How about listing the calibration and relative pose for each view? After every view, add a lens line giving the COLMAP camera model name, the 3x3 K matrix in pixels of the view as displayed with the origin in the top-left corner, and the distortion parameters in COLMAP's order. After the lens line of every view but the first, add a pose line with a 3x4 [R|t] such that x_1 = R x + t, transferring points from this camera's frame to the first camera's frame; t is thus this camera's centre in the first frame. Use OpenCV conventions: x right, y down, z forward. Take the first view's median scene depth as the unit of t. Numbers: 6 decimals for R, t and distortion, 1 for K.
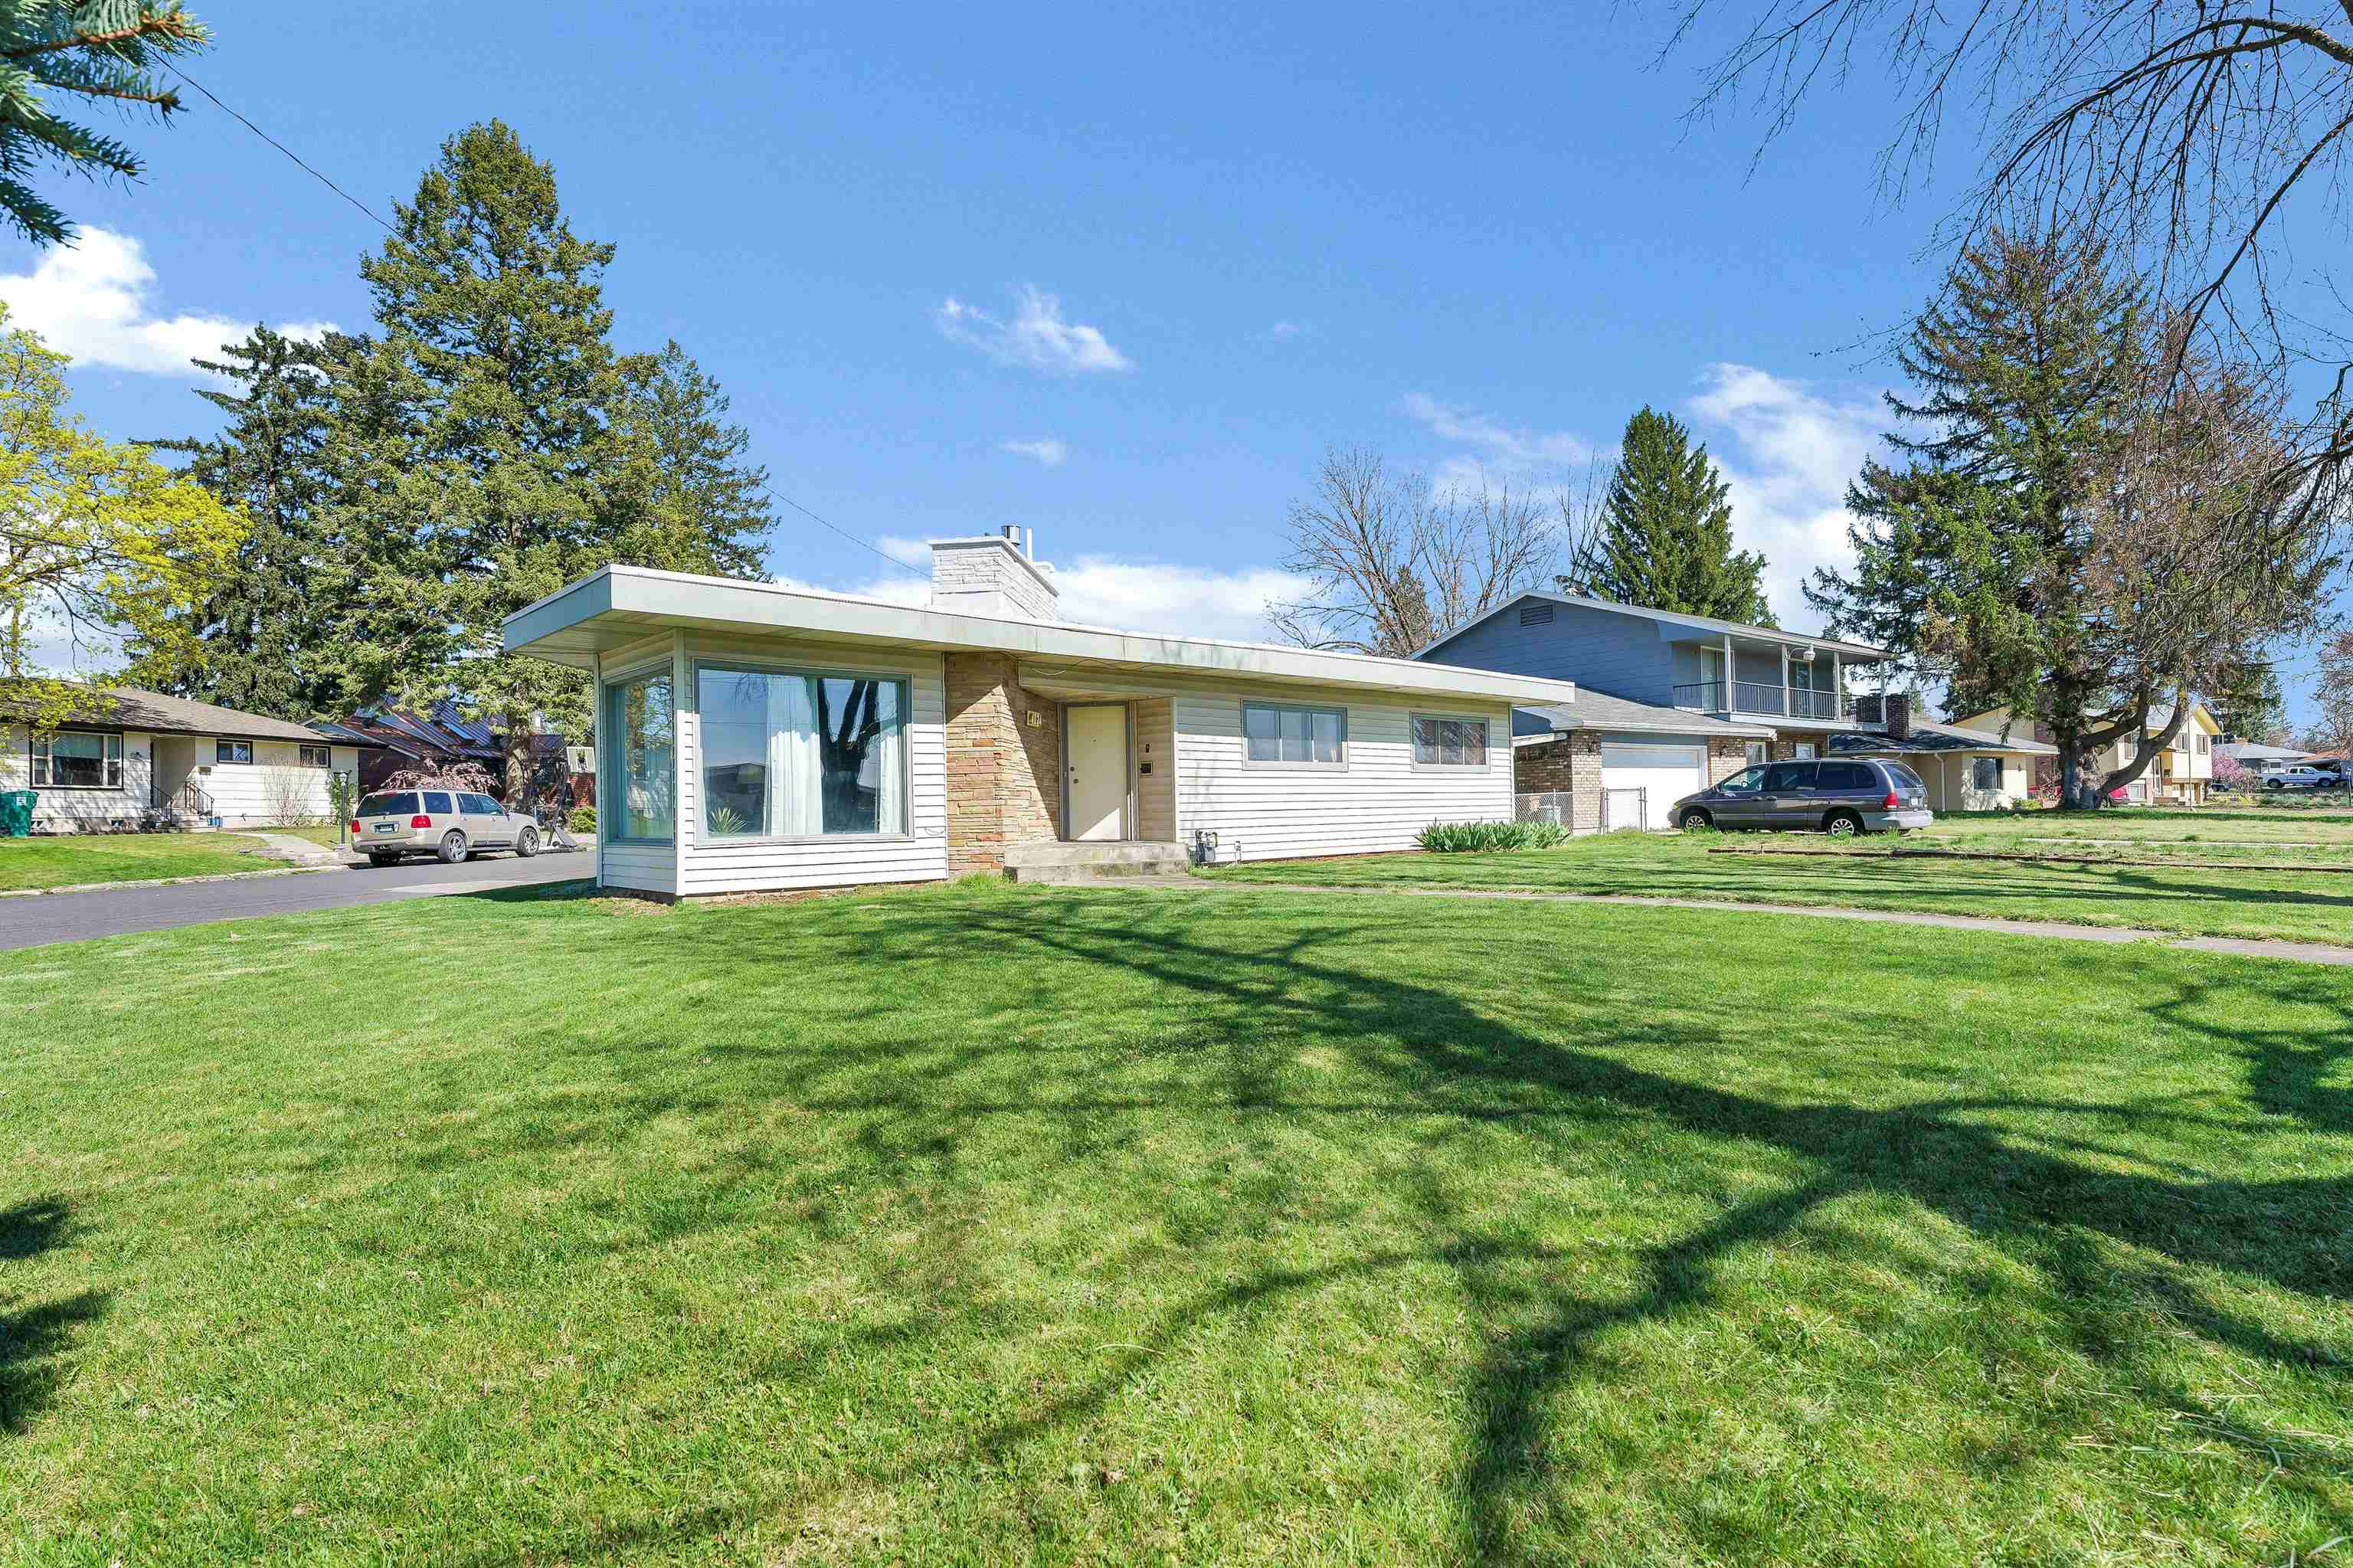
lens RADIAL K [[1094.1, 0, 1176.5], [0, 1094.1, 784.0], [0, 0, 1]] dist [-0.002289, -0.000180]
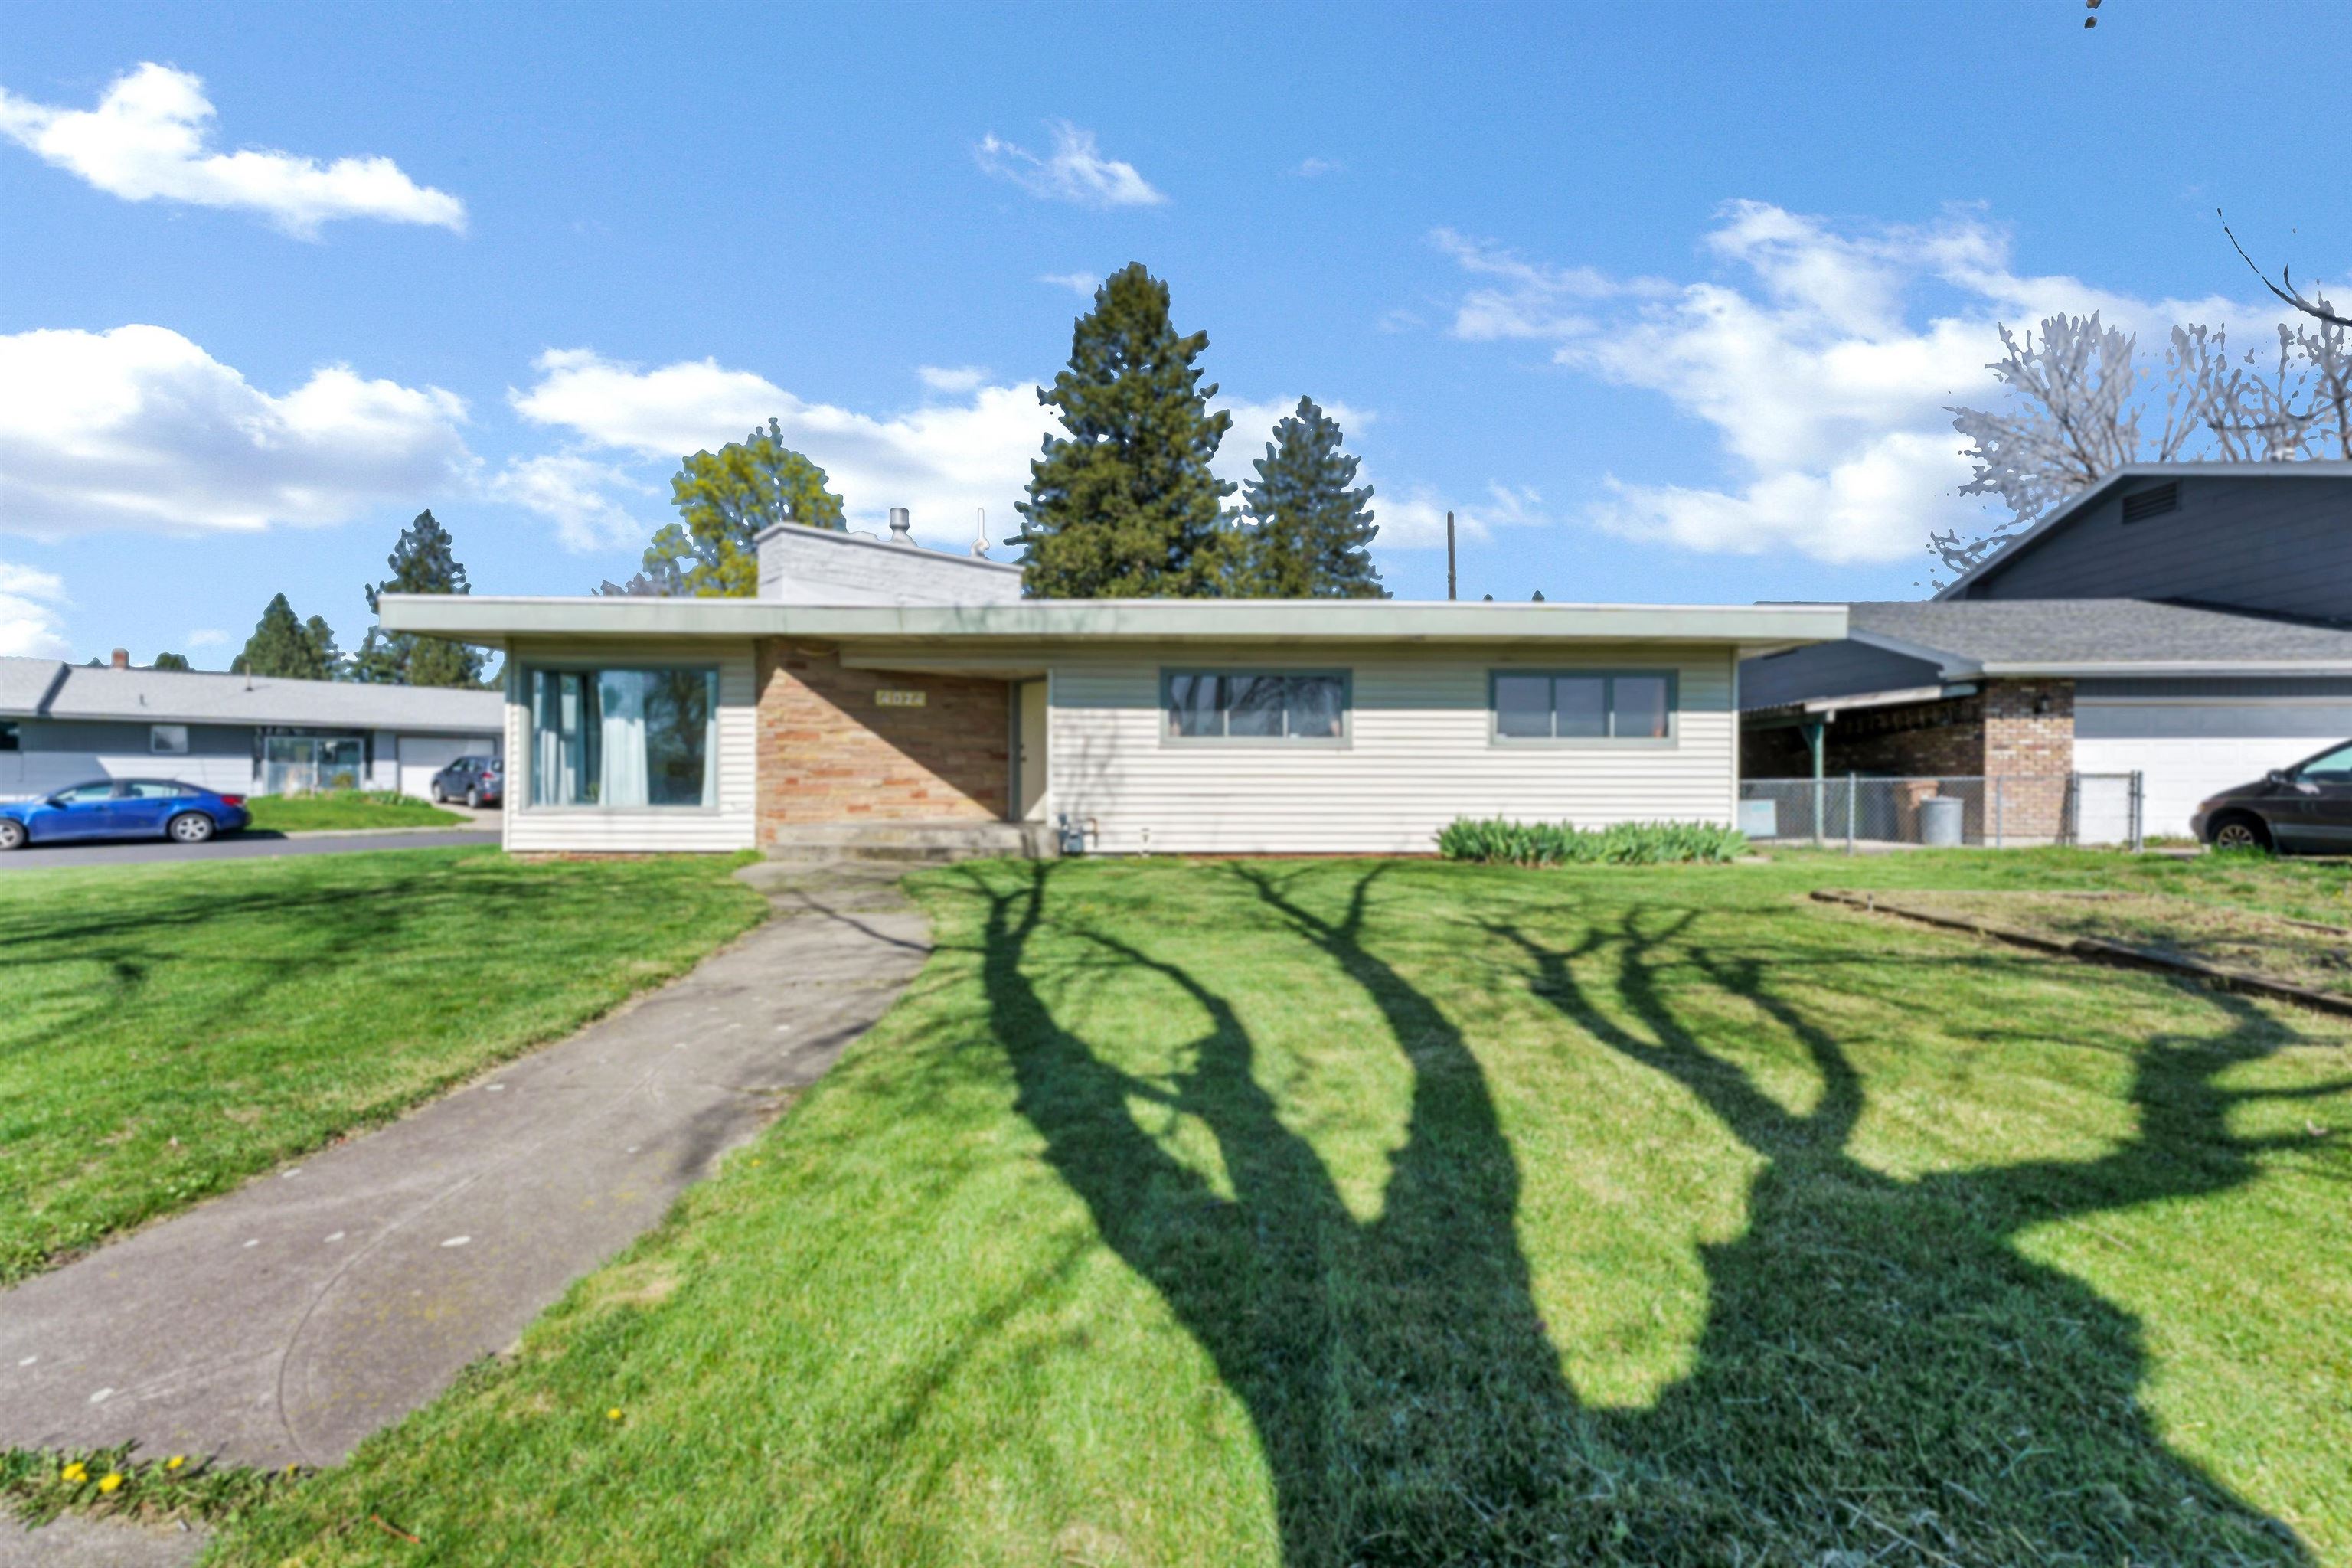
lens RADIAL K [[968.9, 0, 1171.5], [0, 968.9, 763.9], [0, 0, 1]] dist [0.001393, 0.000070]
pose [[0.760703, 0.002289, -0.649096, 0.379339], [-0.002930, 0.999996, 0.000092, 0.000111], [0.649094, 0.001832, 0.760706, 0.290483]]
